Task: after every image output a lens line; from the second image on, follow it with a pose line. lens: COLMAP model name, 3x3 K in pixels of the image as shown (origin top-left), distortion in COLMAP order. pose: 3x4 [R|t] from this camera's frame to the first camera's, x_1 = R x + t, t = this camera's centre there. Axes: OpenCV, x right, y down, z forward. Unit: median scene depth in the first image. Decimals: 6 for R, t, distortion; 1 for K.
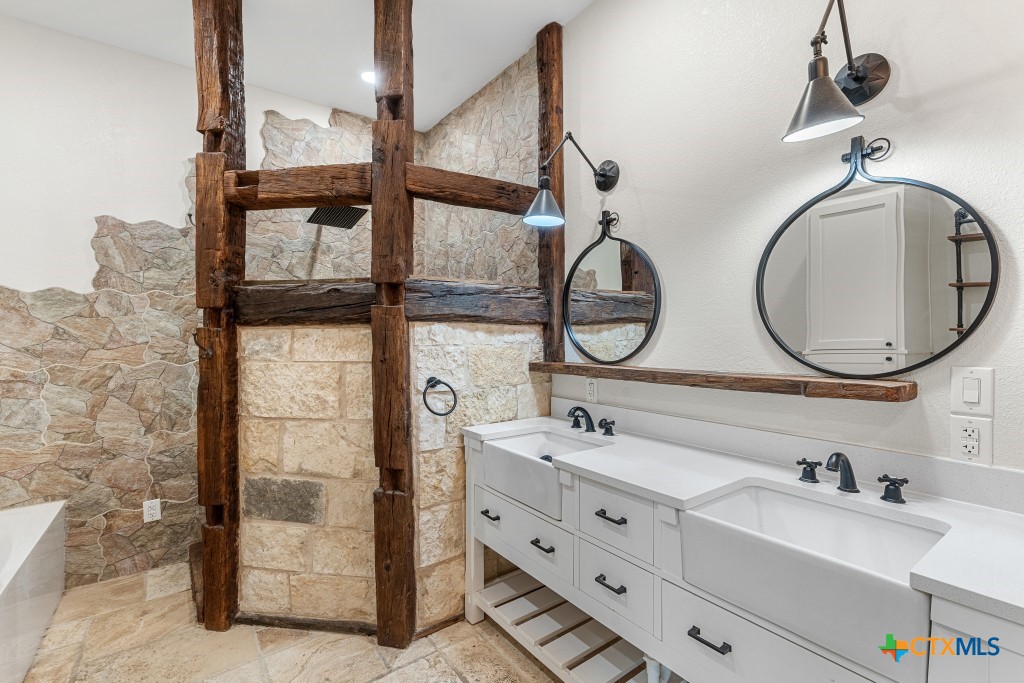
lens RADIAL K [[460.9, 0, 510.5], [0, 460.9, 341.0], [0, 0, 1]] dist [-0.006510, 0.004952]
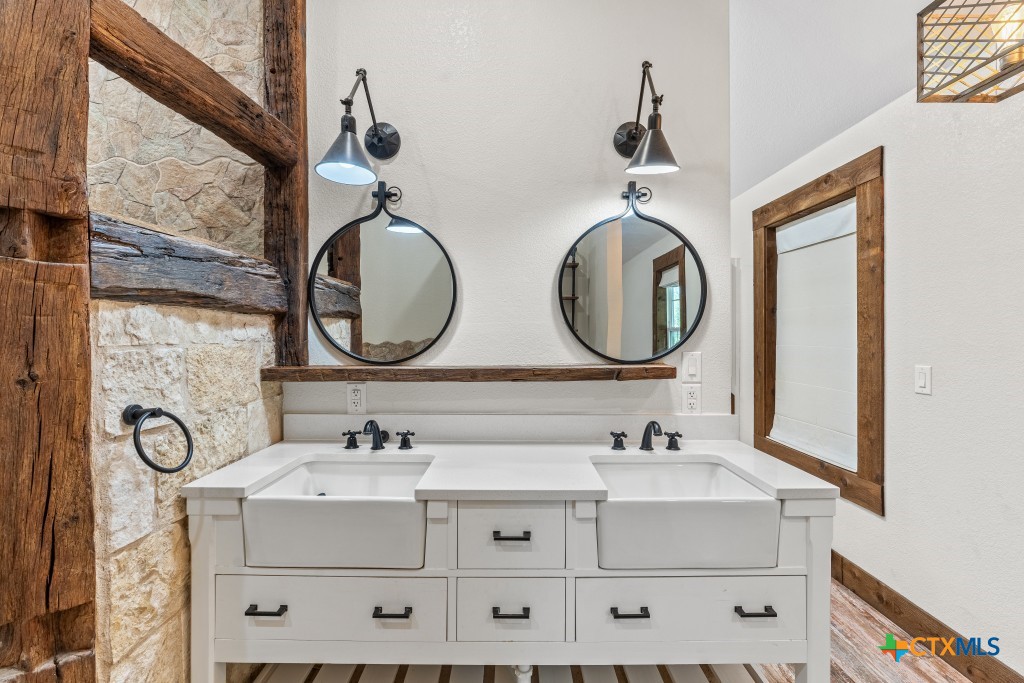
lens RADIAL K [[460.9, 0, 511.9], [0, 460.9, 334.0], [0, 0, 1]] dist [-0.006510, 0.004952]
pose [[0.591699, 0.003281, 0.806152, -0.334409], [0.007154, 0.999931, -0.009320, 0.003863], [-0.806127, 0.011281, 0.591635, 0.323303]]
